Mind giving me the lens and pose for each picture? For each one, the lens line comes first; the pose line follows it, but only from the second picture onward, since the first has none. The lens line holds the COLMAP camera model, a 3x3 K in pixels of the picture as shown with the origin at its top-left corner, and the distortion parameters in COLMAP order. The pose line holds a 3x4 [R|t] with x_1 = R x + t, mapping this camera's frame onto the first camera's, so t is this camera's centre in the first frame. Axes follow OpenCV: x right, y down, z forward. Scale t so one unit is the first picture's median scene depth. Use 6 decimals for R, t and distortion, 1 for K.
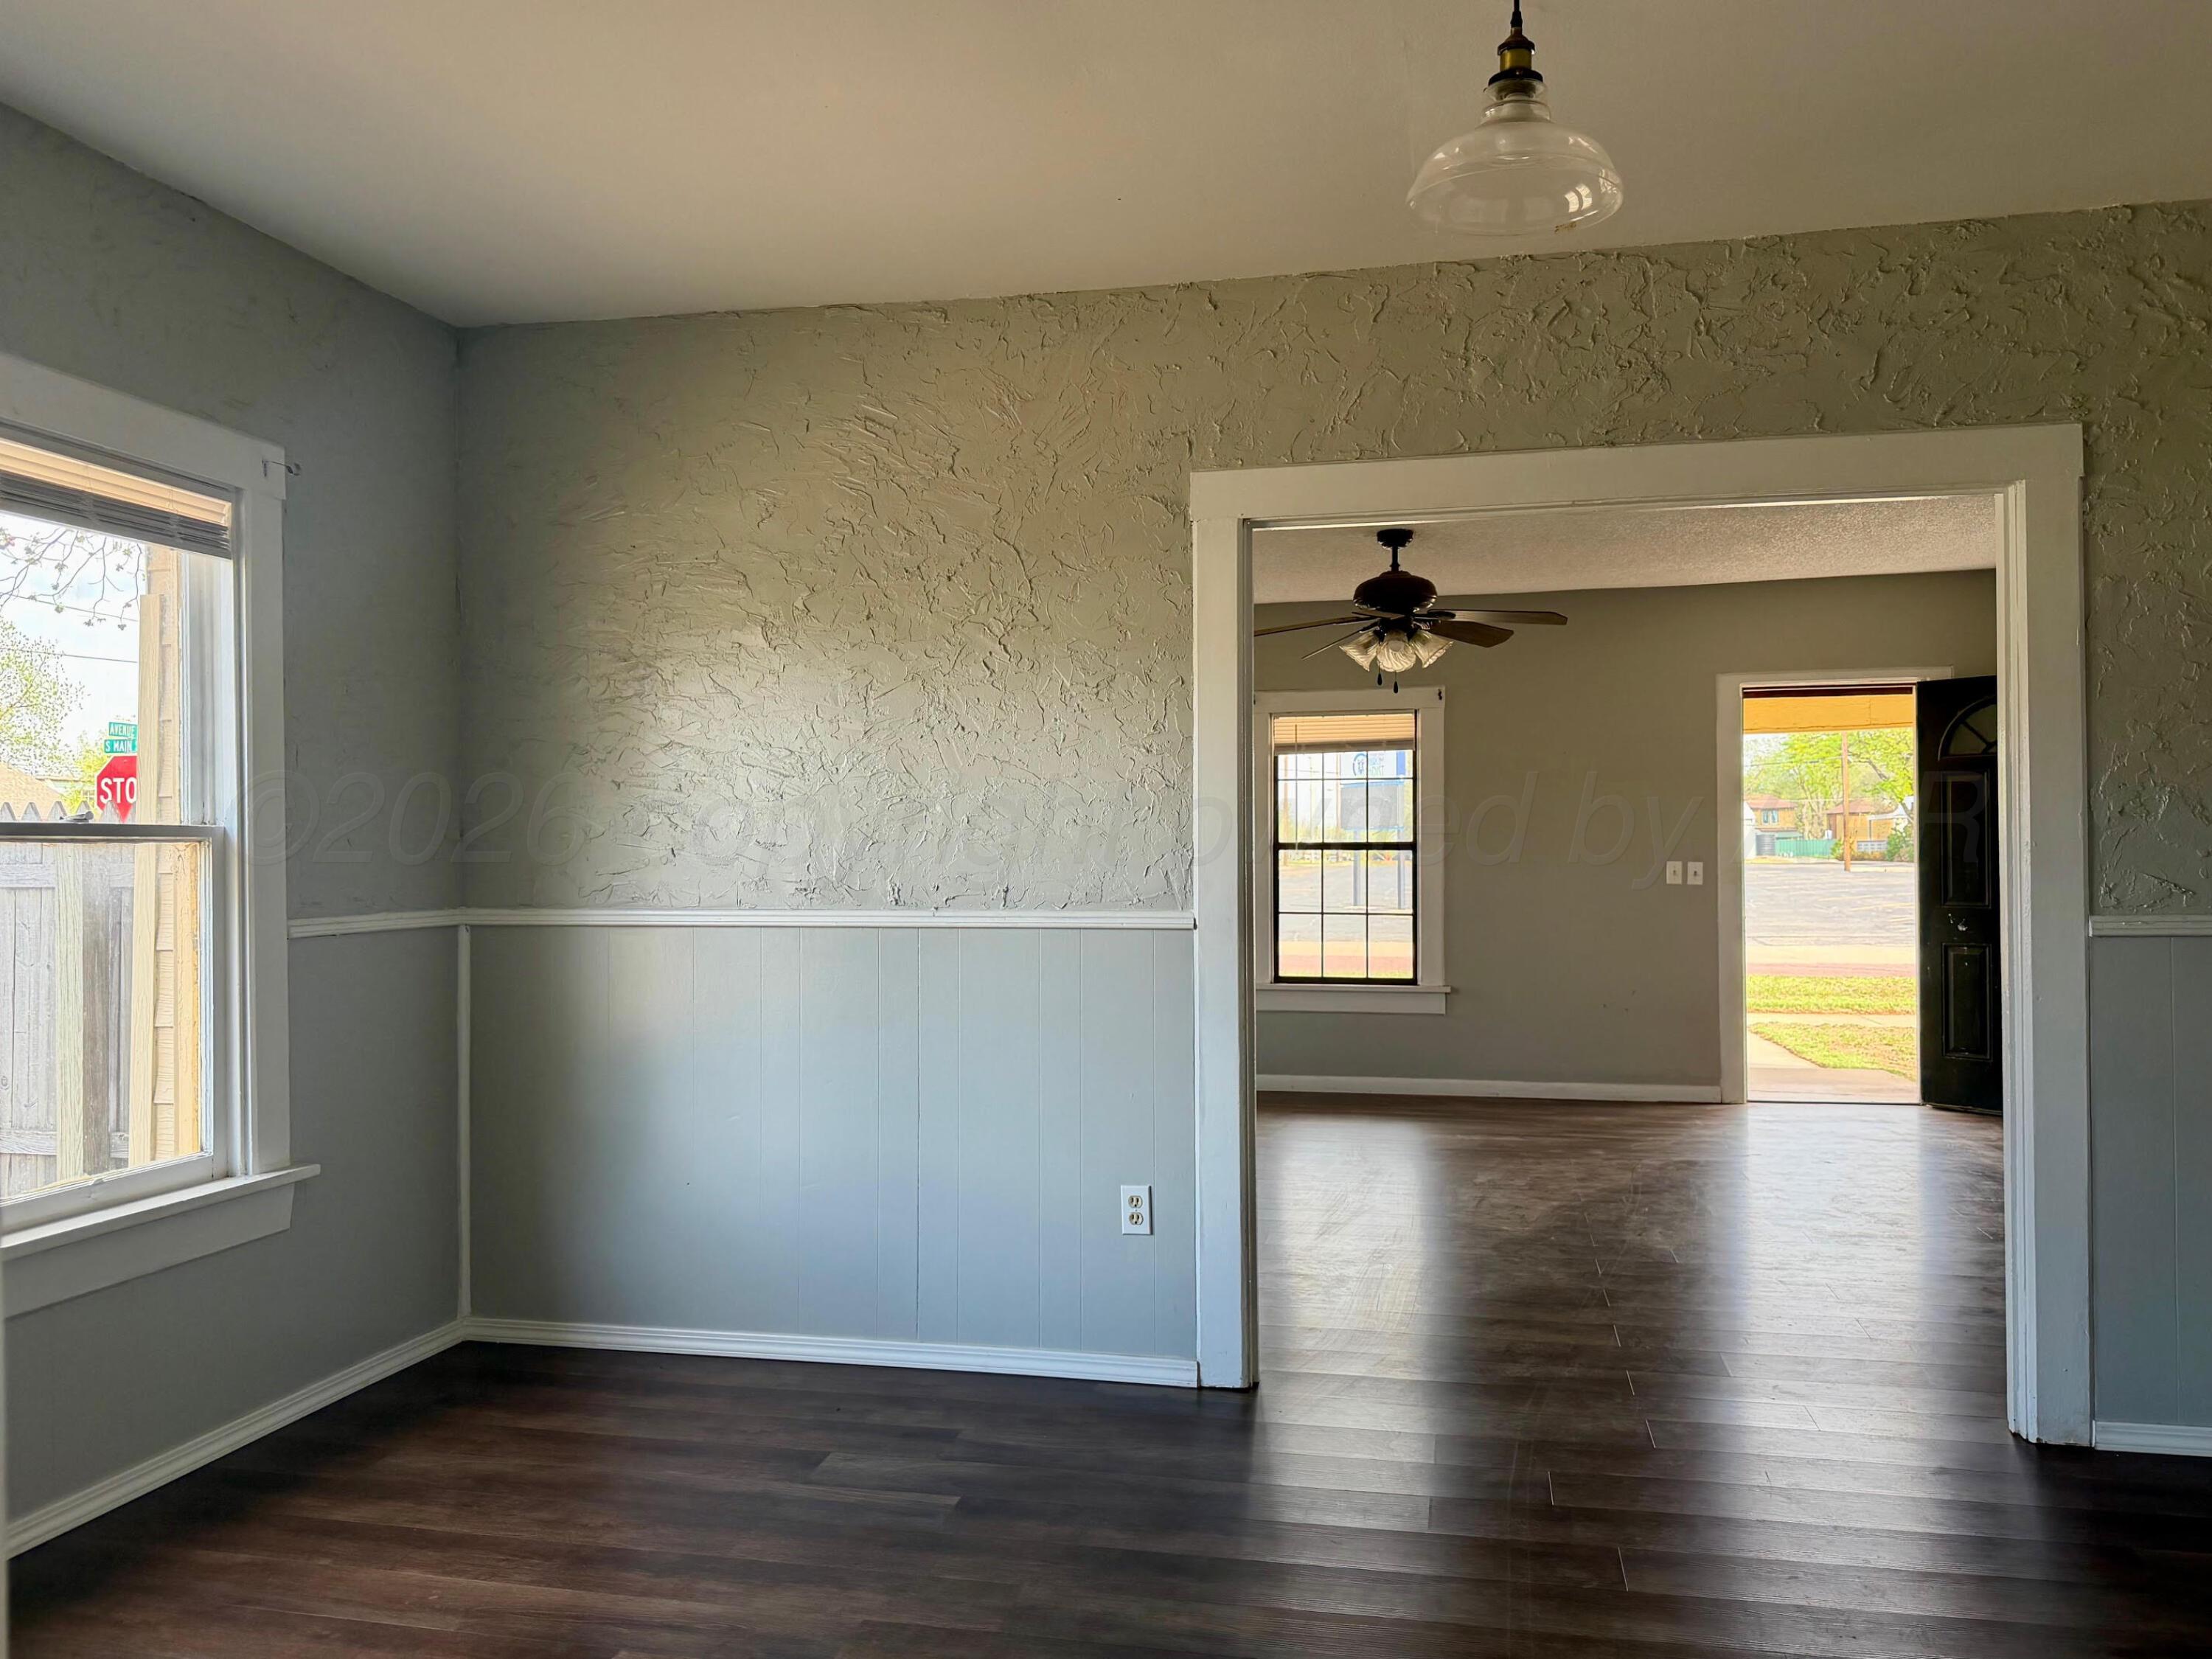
lens RADIAL K [[1552.4, 0, 1106.0], [0, 1552.4, 829.5], [0, 0, 1]] dist [0.144110, -0.229897]
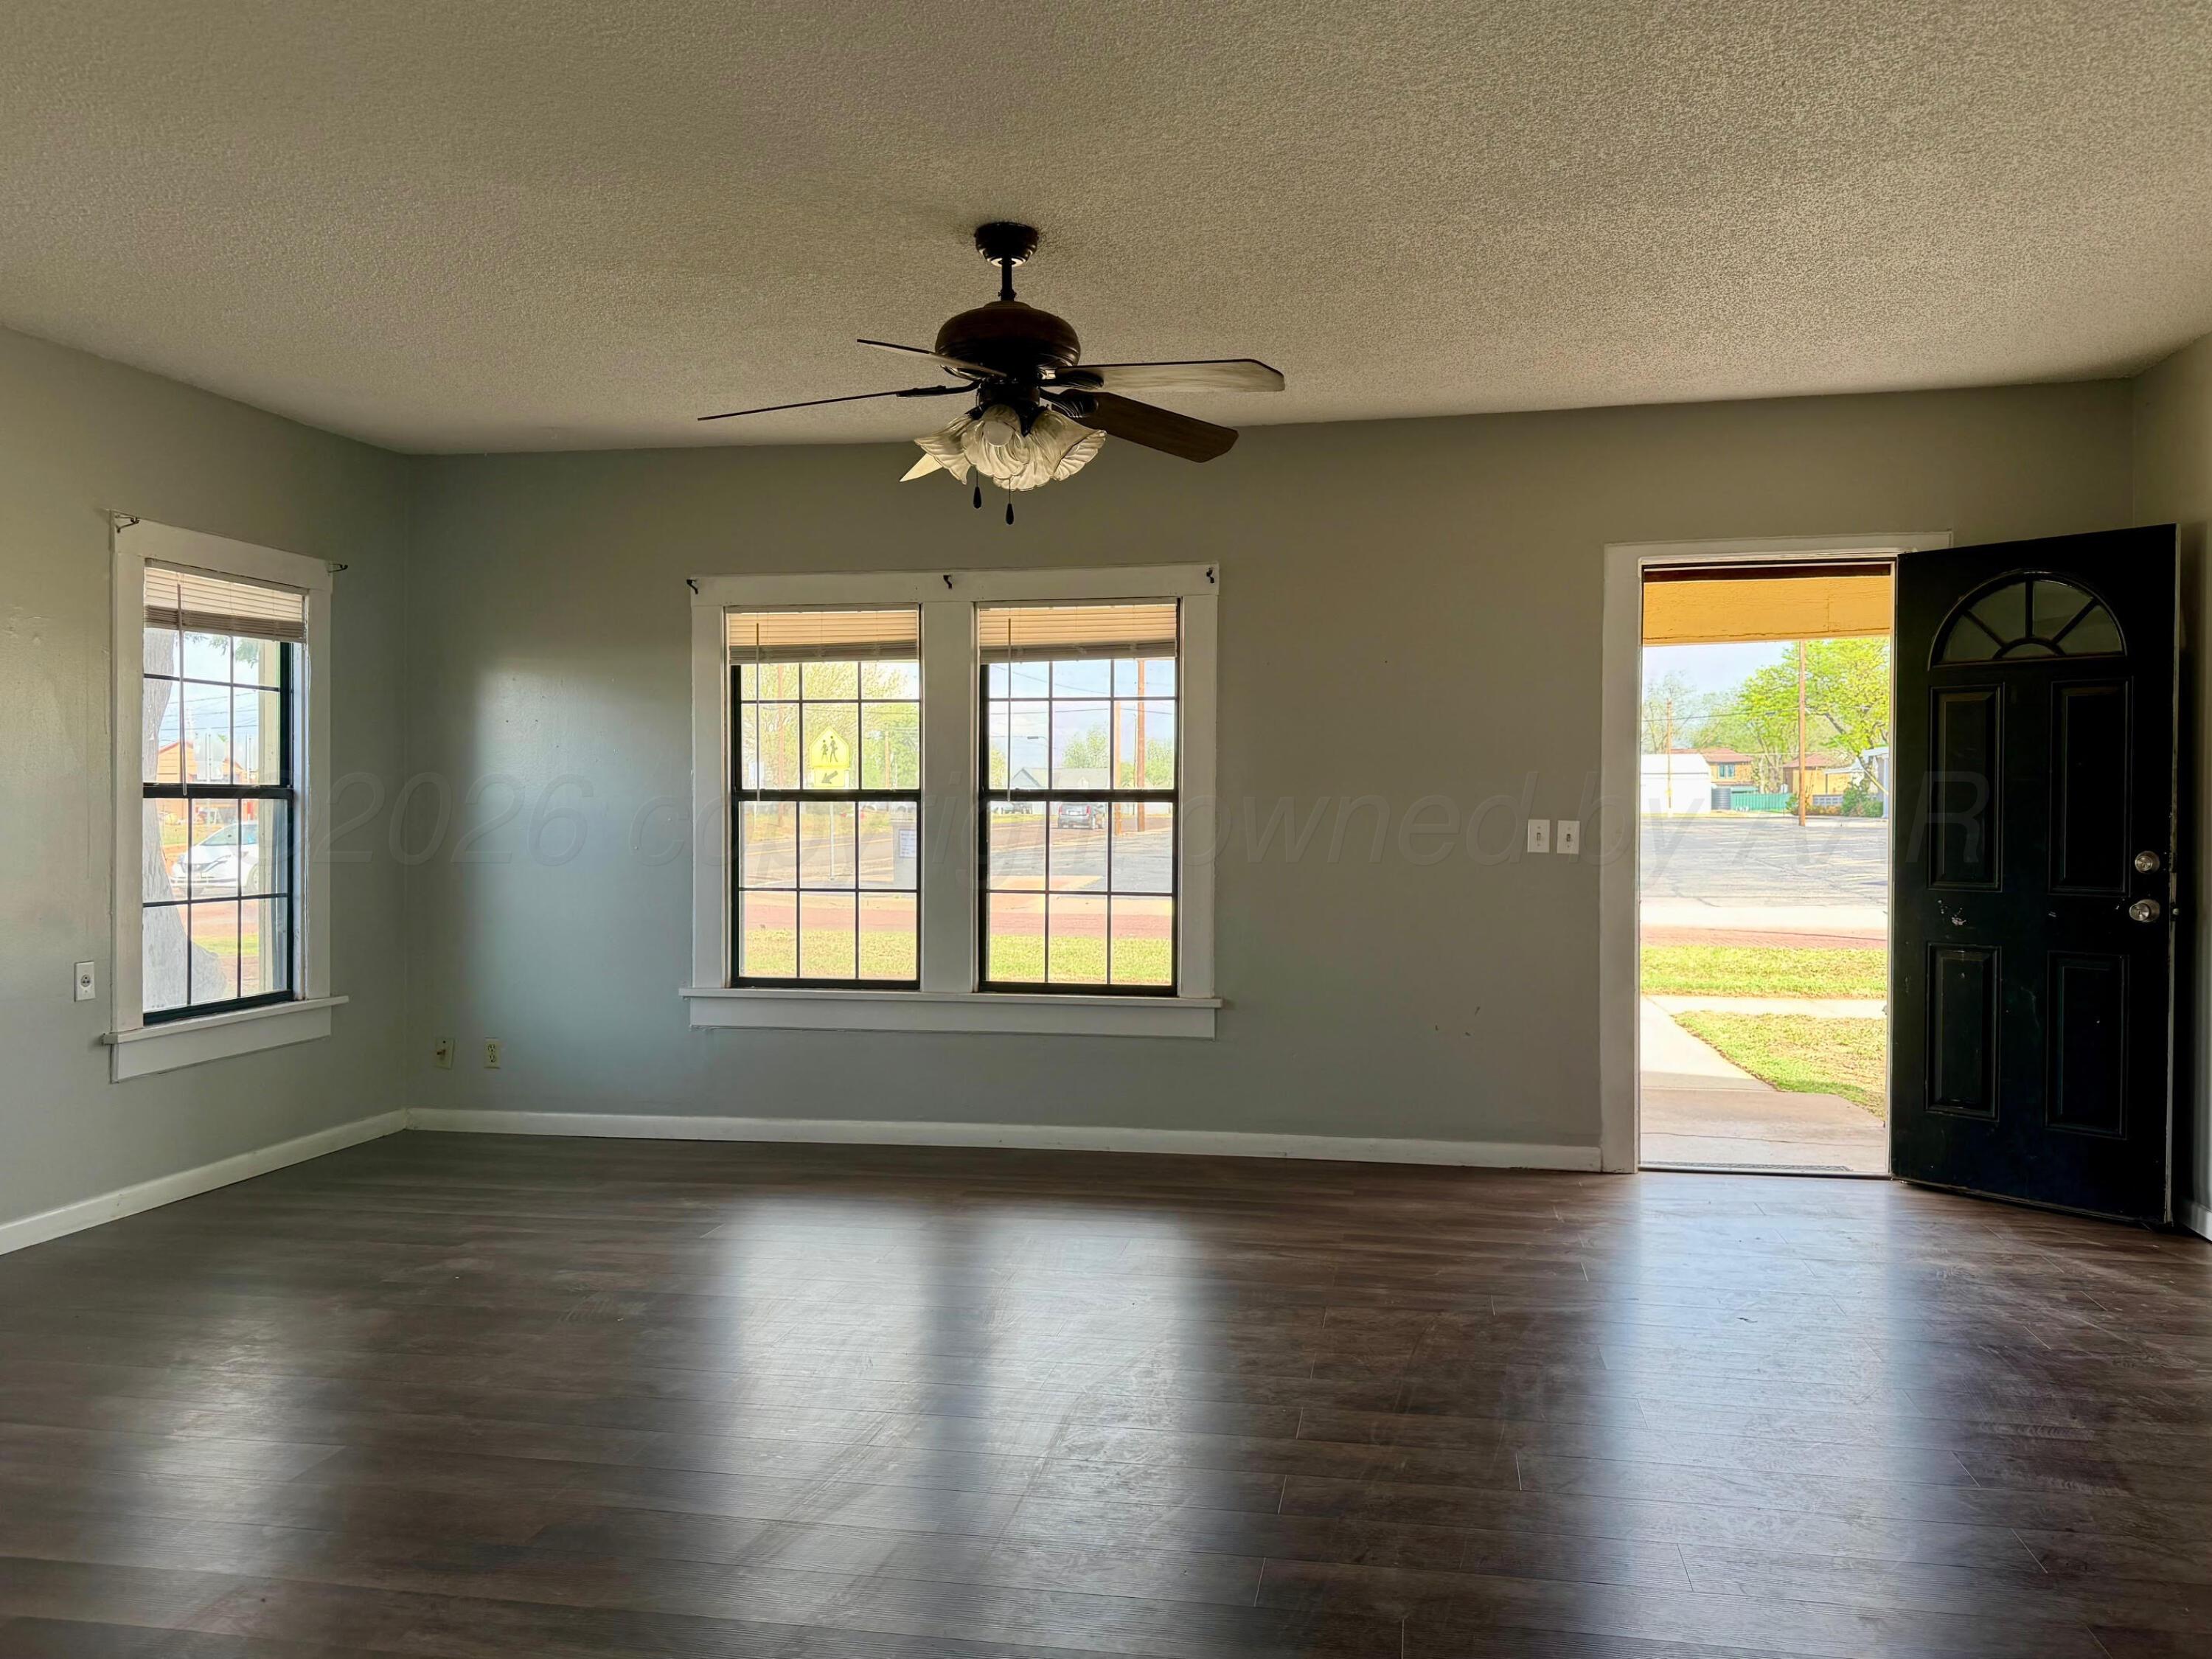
lens RADIAL K [[1552.4, 0, 1106.0], [0, 1552.4, 829.5], [0, 0, 1]] dist [0.144110, -0.229897]
pose [[0.999732, 0.004678, 0.022684, 0.150883], [-0.005382, 0.999503, 0.031055, 0.004253], [-0.022528, -0.031169, 0.999260, 0.311072]]
